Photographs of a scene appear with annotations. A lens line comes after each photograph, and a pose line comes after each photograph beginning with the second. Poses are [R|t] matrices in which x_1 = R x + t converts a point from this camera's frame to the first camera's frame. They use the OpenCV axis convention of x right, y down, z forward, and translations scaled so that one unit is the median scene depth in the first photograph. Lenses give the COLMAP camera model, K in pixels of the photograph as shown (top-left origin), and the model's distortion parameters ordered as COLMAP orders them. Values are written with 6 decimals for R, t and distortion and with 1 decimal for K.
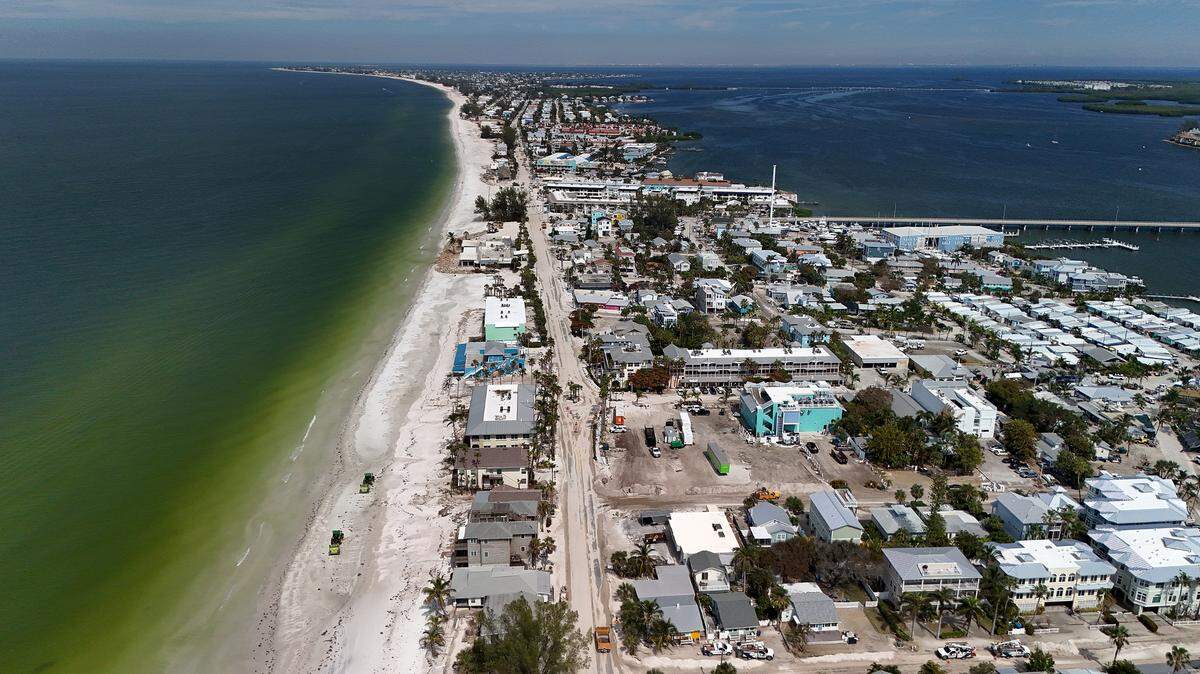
lens RADIAL K [[836.7, 0, 596.2], [0, 836.7, 338.6], [0, 0, 1]] dist [0.001047, -0.033024]
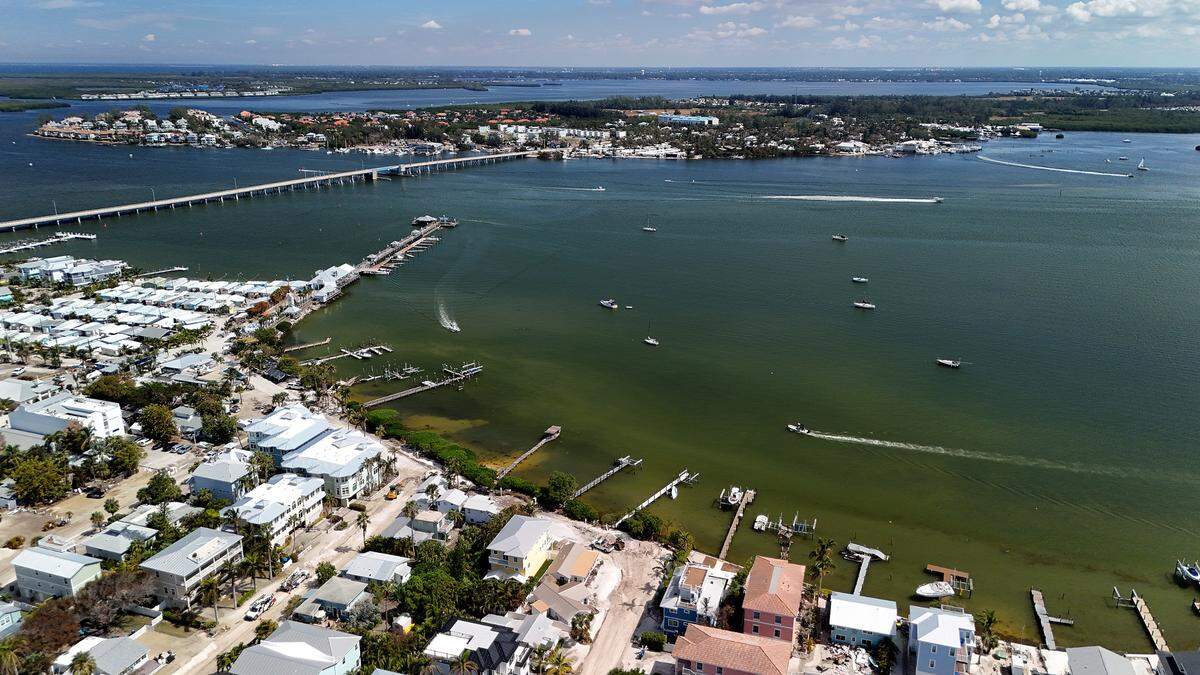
lens RADIAL K [[836.7, 0, 596.2], [0, 836.7, 339.1], [0, 0, 1]] dist [0.001047, -0.033024]
pose [[0.385403, -0.267471, 0.883133, -0.135616], [0.261302, 0.949528, 0.173547, -0.011783], [-0.884978, 0.163878, 0.435841, 0.054885]]
